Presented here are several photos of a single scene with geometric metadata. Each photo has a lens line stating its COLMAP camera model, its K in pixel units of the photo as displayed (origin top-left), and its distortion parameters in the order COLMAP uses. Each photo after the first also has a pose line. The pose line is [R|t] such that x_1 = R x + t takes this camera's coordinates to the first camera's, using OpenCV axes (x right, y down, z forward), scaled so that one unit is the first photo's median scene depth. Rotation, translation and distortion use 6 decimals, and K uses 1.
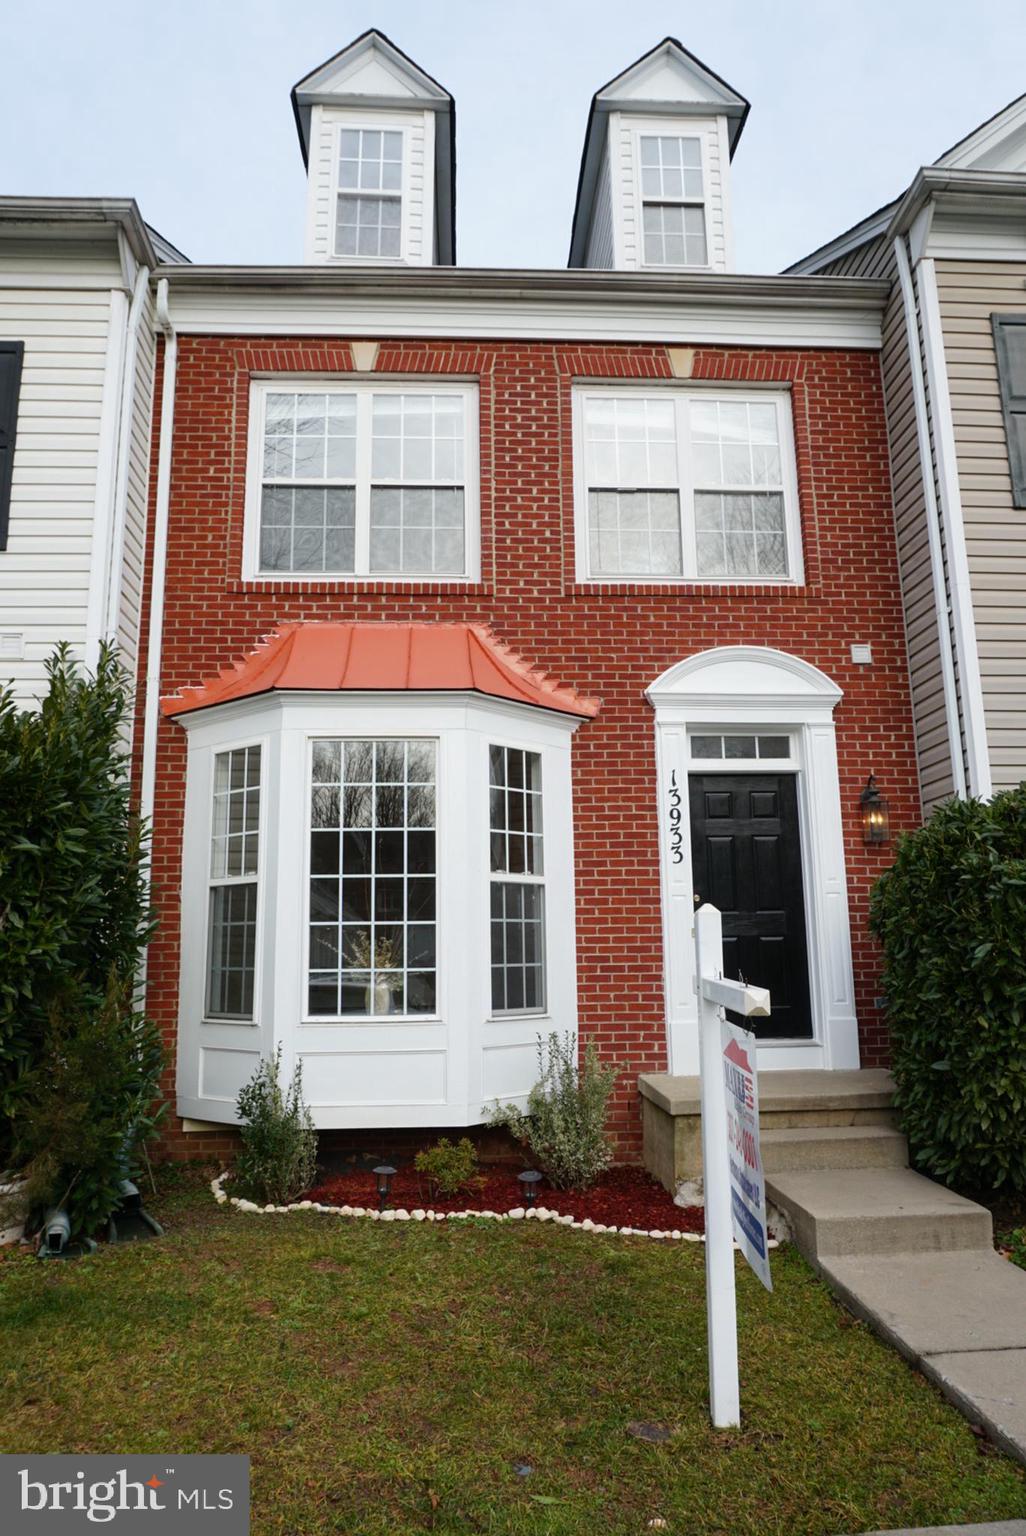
lens RADIAL K [[1025.7, 0, 521.6], [0, 1025.7, 789.8], [0, 0, 1]] dist [-0.052906, 0.037647]
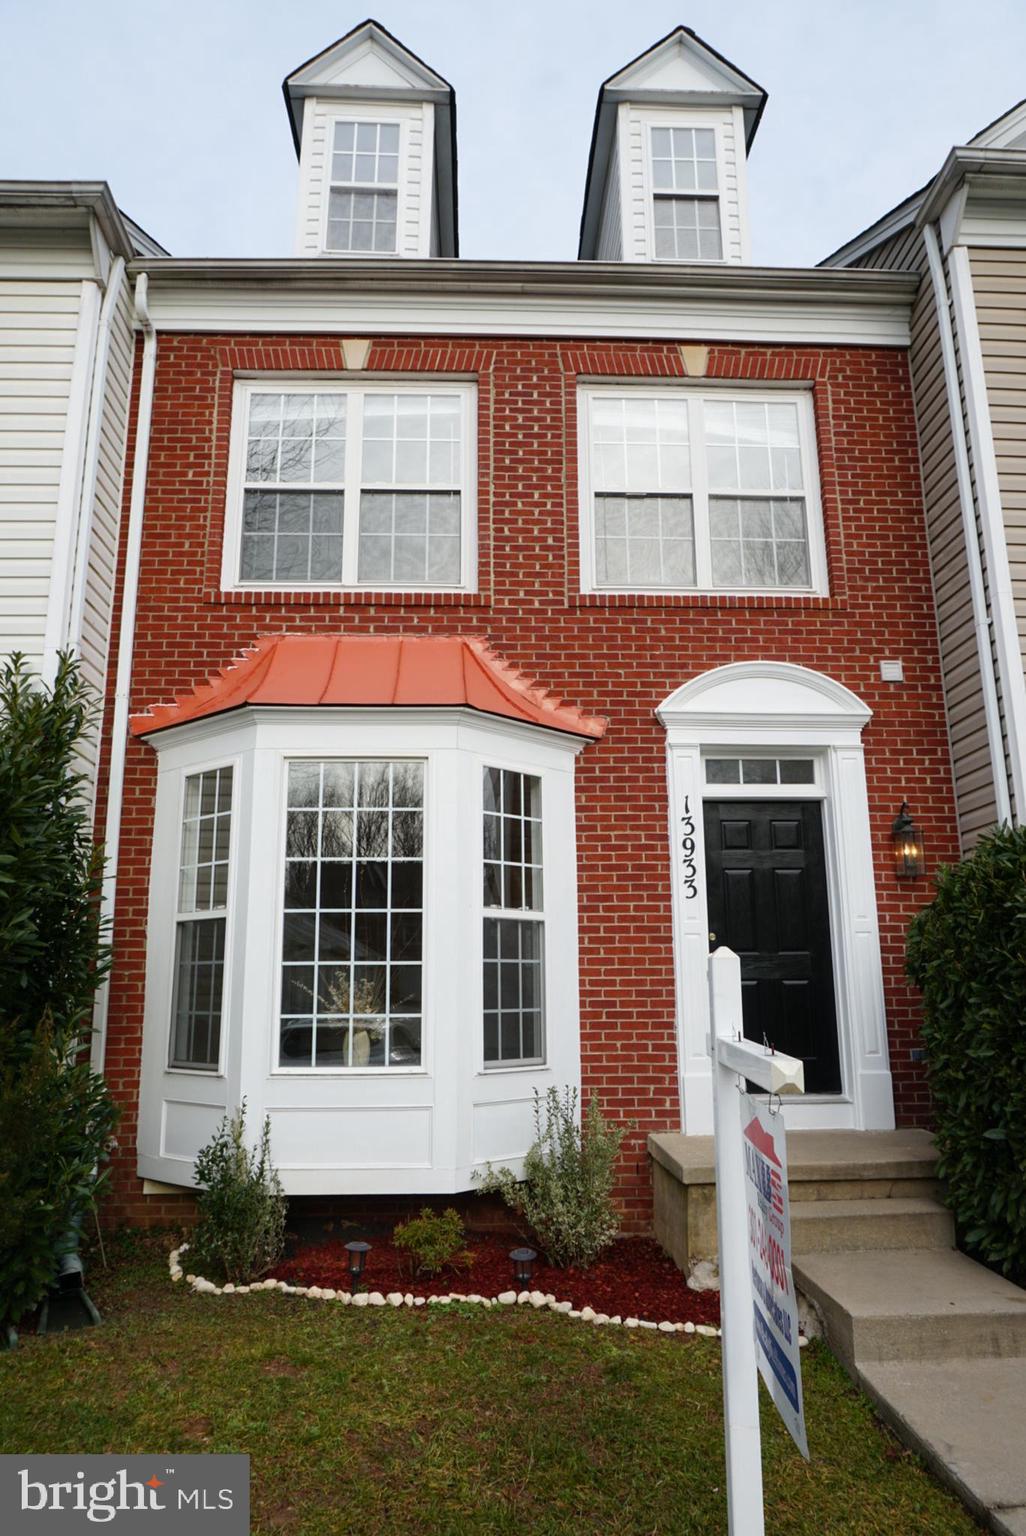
lens RADIAL K [[1025.7, 0, 521.8], [0, 1025.7, 786.1], [0, 0, 1]] dist [-0.052906, 0.037647]
pose [[0.999872, 0.003311, -0.015628, 0.015180], [-0.003879, 0.999328, -0.036437, 0.005372], [0.015497, 0.036493, 0.999214, 0.083692]]
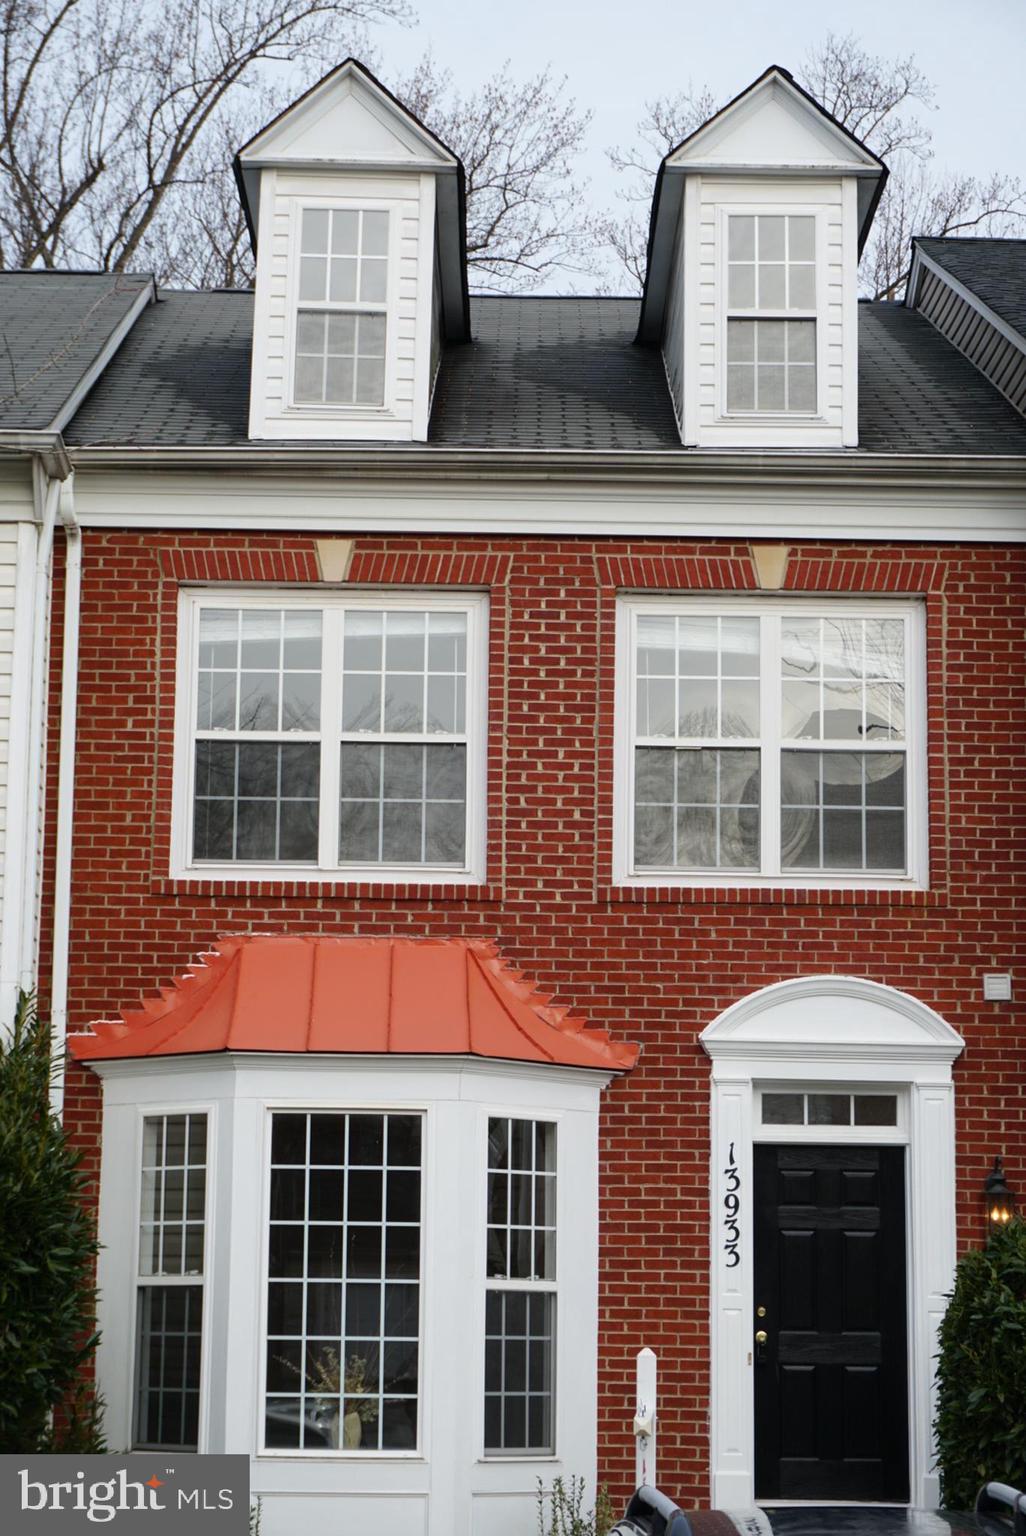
lens RADIAL K [[3489.6, 0, 511.1], [0, 3489.6, 778.2], [0, 0, 1]] dist [0.011841, 0.000000]
pose [[0.998147, 0.017975, -0.058140, 0.127549], [-0.018025, 0.999837, -0.000333, -0.281842], [0.058125, 0.001381, 0.998308, -1.572919]]
